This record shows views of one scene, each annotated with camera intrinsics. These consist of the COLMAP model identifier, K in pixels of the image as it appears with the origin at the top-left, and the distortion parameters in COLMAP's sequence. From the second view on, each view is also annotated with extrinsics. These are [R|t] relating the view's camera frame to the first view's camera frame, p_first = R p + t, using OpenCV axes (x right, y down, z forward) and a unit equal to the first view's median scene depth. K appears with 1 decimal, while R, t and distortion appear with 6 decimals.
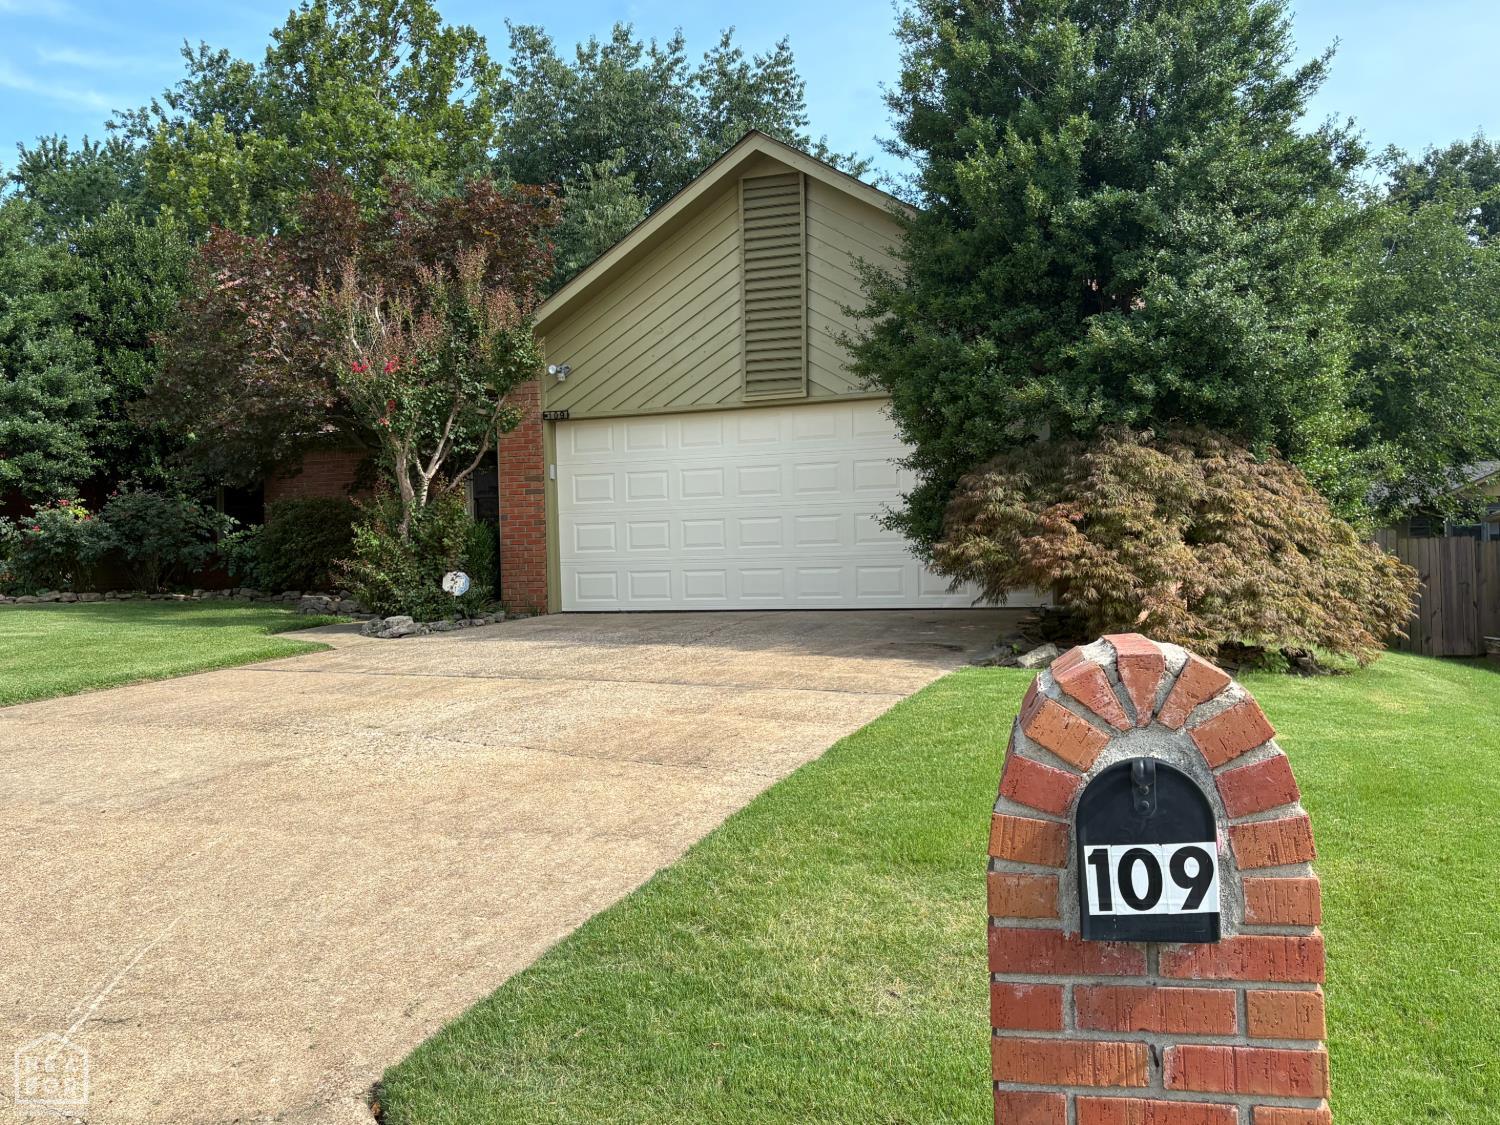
lens RADIAL K [[1442.9, 0, 749.6], [0, 1442.9, 564.2], [0, 0, 1]] dist [0.046794, 0.000000]
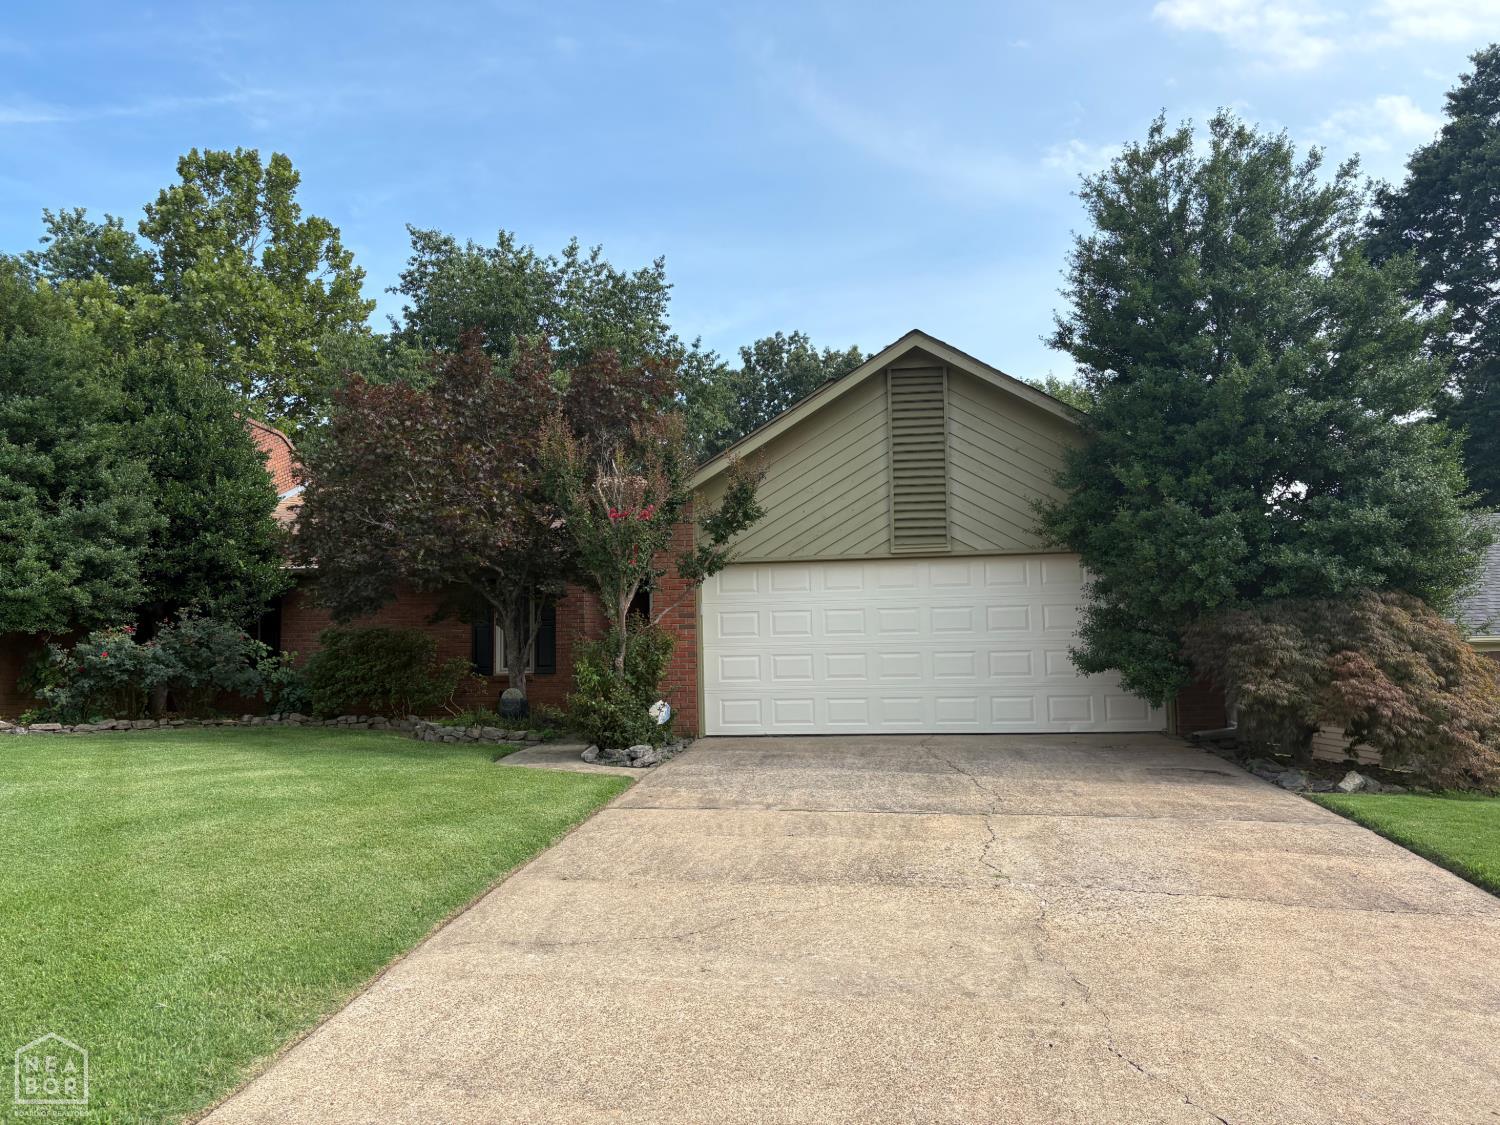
lens RADIAL K [[1130.2, 0, 748.3], [0, 1130.2, 561.3], [0, 0, 1]] dist [0.038362, -0.043636]
pose [[0.953987, 0.030252, 0.298318, -0.303135], [-0.000450, 0.995041, -0.099464, -0.011551], [-0.299847, 0.094753, 0.949270, 0.127454]]
